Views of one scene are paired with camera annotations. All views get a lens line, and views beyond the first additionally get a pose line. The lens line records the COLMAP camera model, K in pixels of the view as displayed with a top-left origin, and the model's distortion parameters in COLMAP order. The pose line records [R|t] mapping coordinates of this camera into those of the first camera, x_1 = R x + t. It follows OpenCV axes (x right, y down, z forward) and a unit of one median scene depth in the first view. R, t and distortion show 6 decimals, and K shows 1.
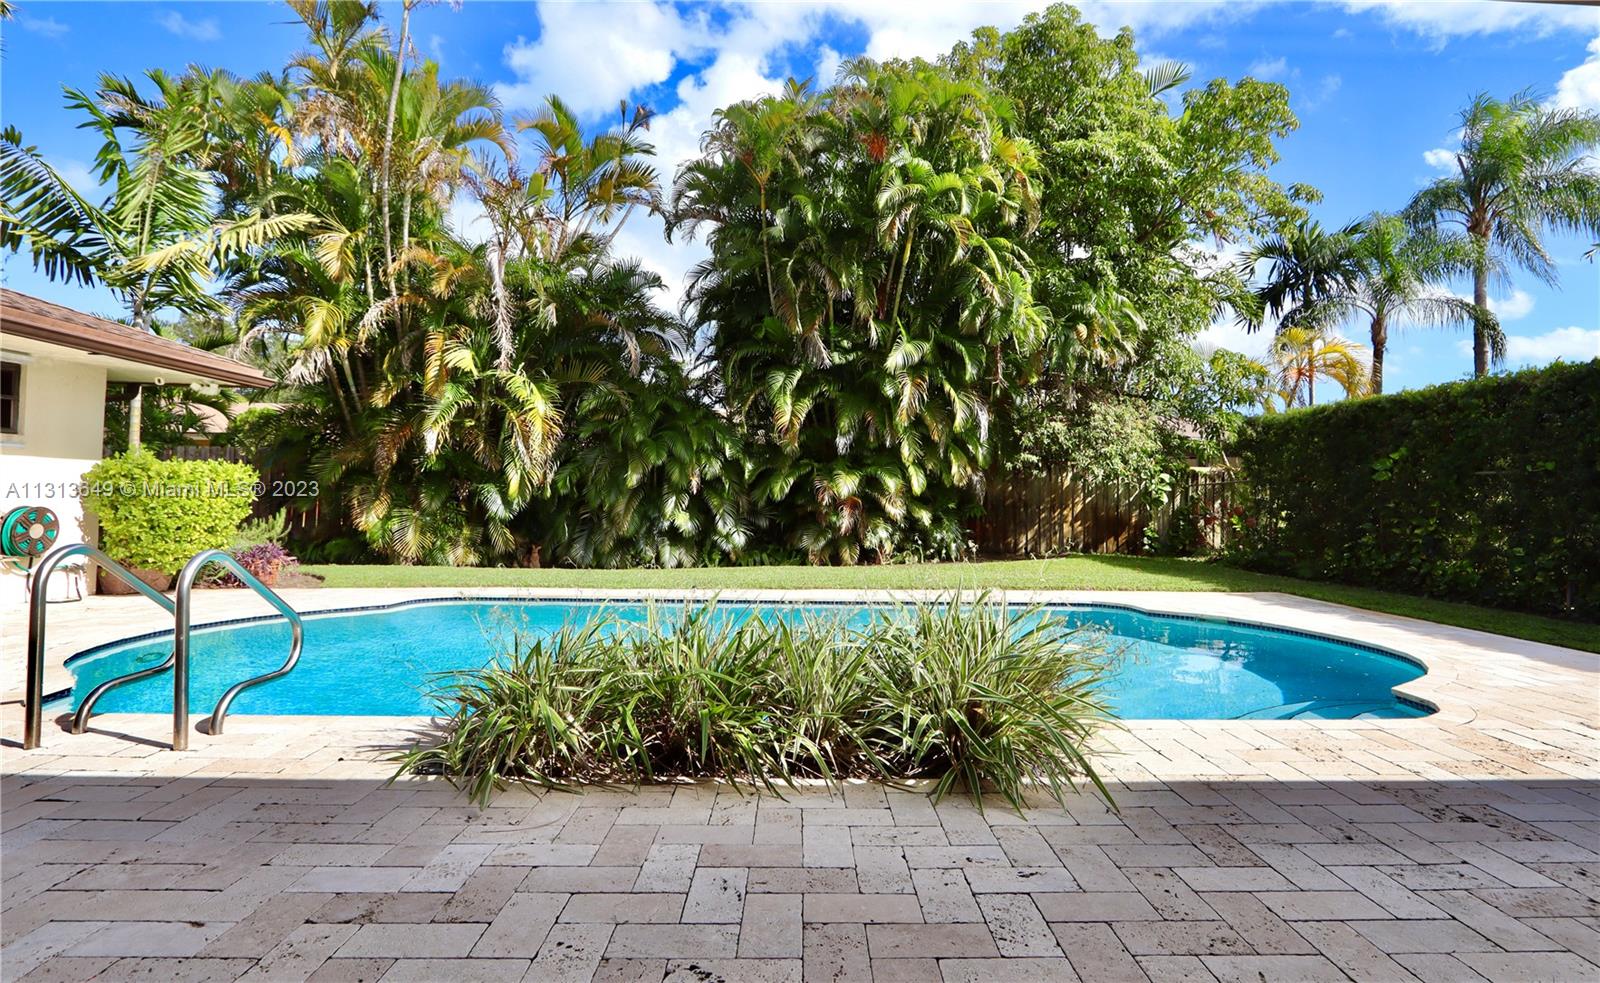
lens RADIAL K [[775.1, 0, 804.3], [0, 775.1, 486.4], [0, 0, 1]] dist [-0.001374, -0.000118]
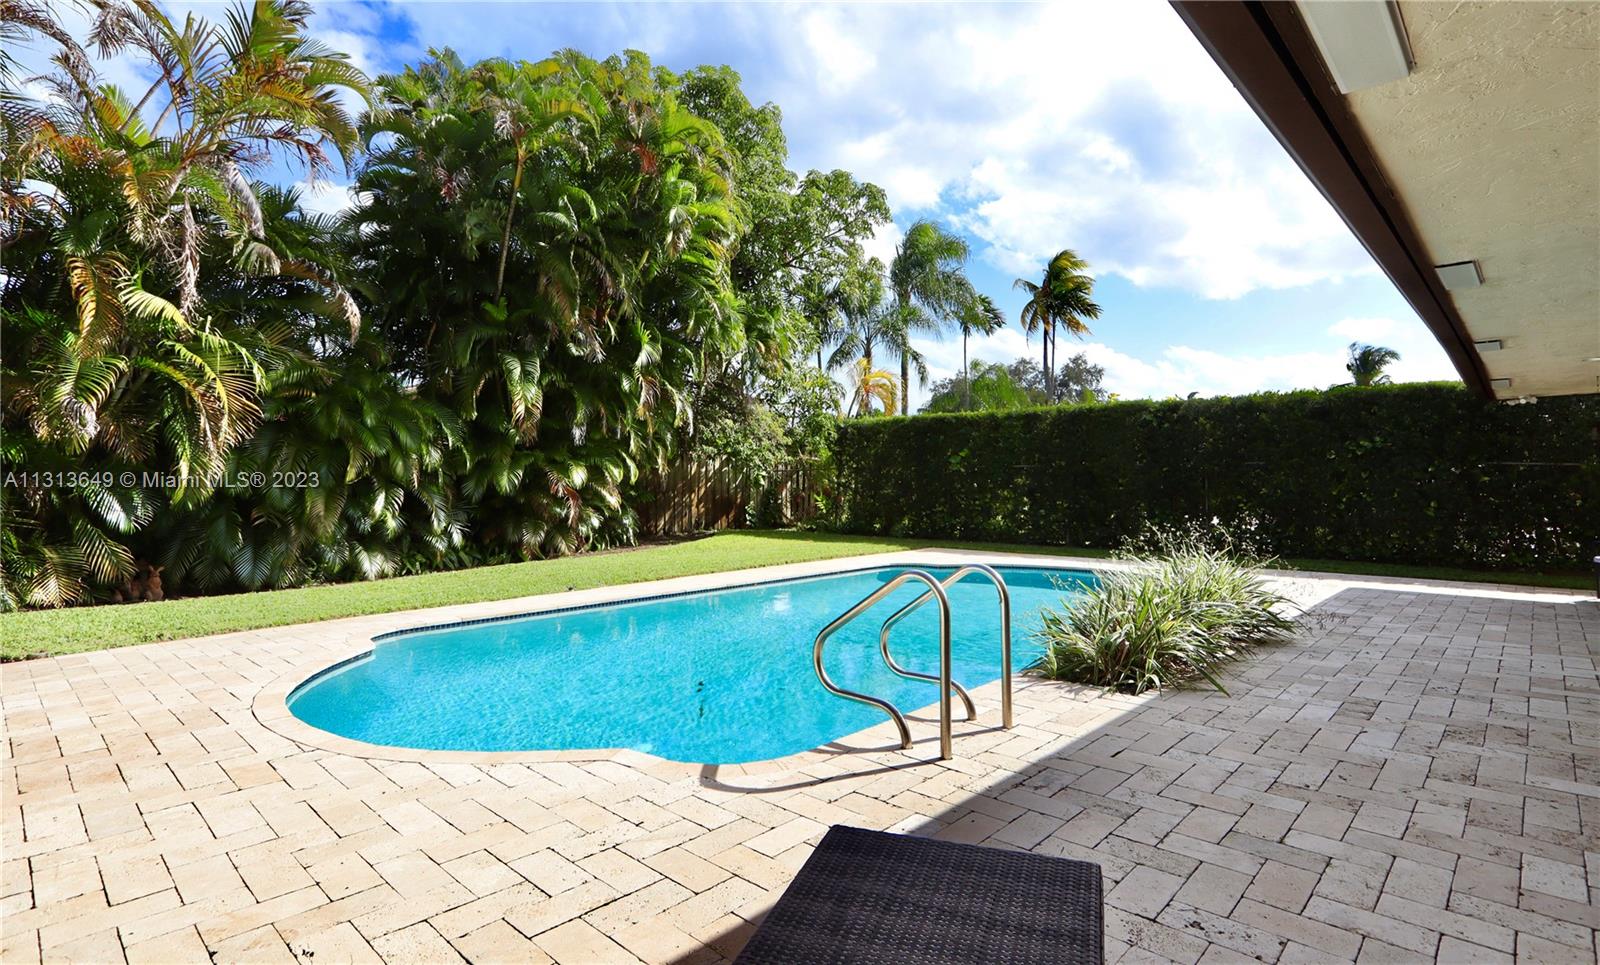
lens RADIAL K [[768.0, 0, 804.4], [0, 768.0, 409.5], [0, 0, 1]] dist [-0.011344, -0.000343]
pose [[0.711800, 0.047020, 0.700807, -0.429674], [0.004024, 0.997467, -0.071011, -0.015589], [-0.702371, 0.053365, 0.709808, 0.088059]]
